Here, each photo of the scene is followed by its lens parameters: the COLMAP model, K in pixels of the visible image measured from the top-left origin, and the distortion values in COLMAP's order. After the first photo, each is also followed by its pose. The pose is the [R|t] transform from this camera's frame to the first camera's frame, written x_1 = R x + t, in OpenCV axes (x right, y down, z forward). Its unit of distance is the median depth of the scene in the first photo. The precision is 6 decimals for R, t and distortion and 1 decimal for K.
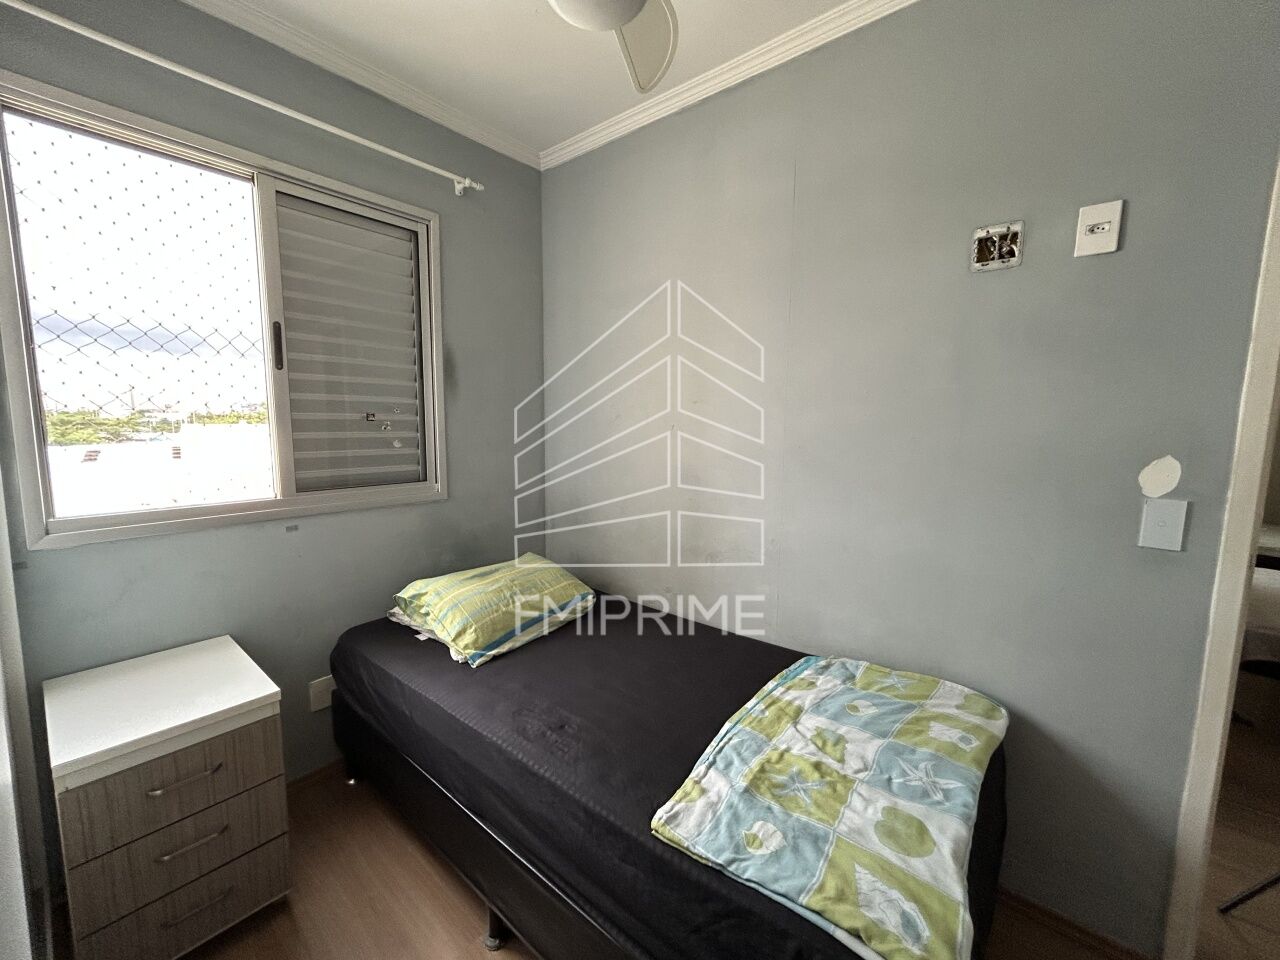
lens RADIAL K [[512.6, 0, 640.7], [0, 512.6, 481.1], [0, 0, 1]] dist [-0.001719, 0.000035]
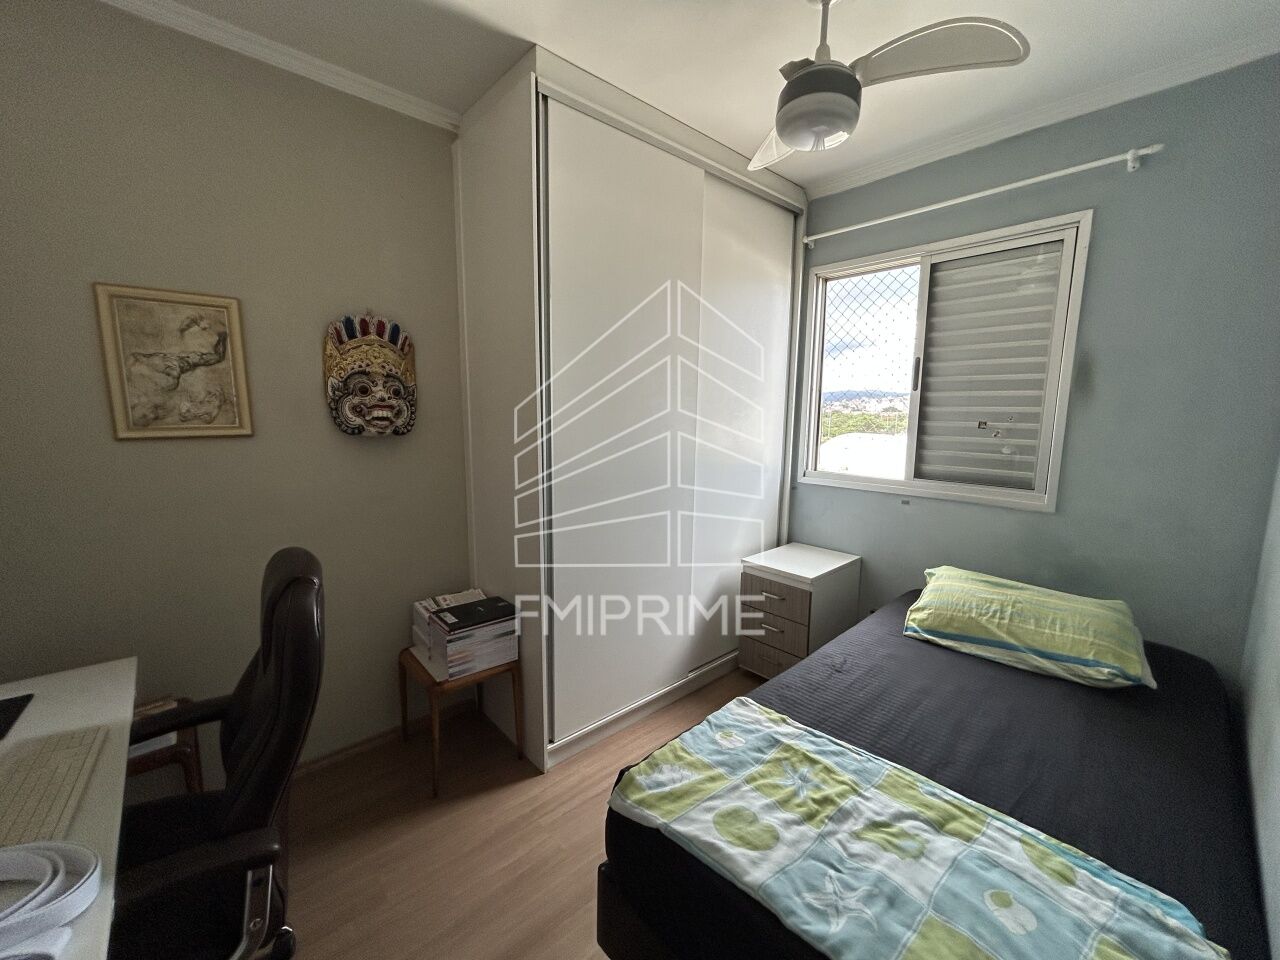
lens RADIAL K [[512.6, 0, 640.7], [0, 512.6, 481.1], [0, 0, 1]] dist [-0.001719, 0.000035]
pose [[-0.140531, 0.123055, -0.982399, 1.079063], [-0.129484, 0.981440, 0.141457, -0.095269], [0.981573, 0.147084, -0.121989, 0.593317]]
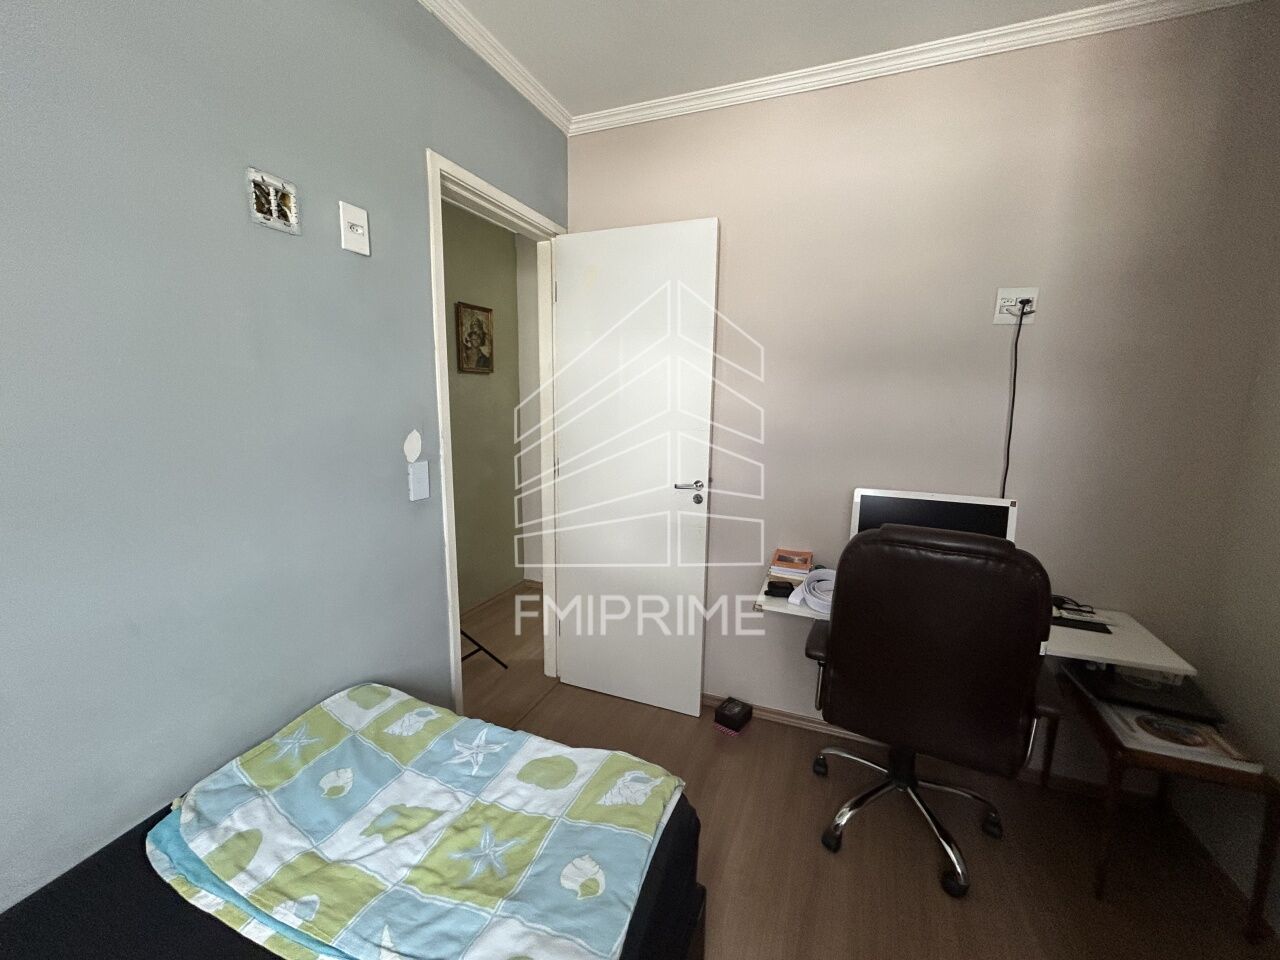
lens RADIAL K [[513.7, 0, 643.0], [0, 513.7, 478.2], [0, 0, 1]] dist [0.000361, 0.000126]
pose [[-0.309241, -0.163417, 0.936838, -0.381143], [0.098133, 0.974382, 0.202359, -0.123441], [-0.945907, 0.154512, -0.285282, 0.747036]]
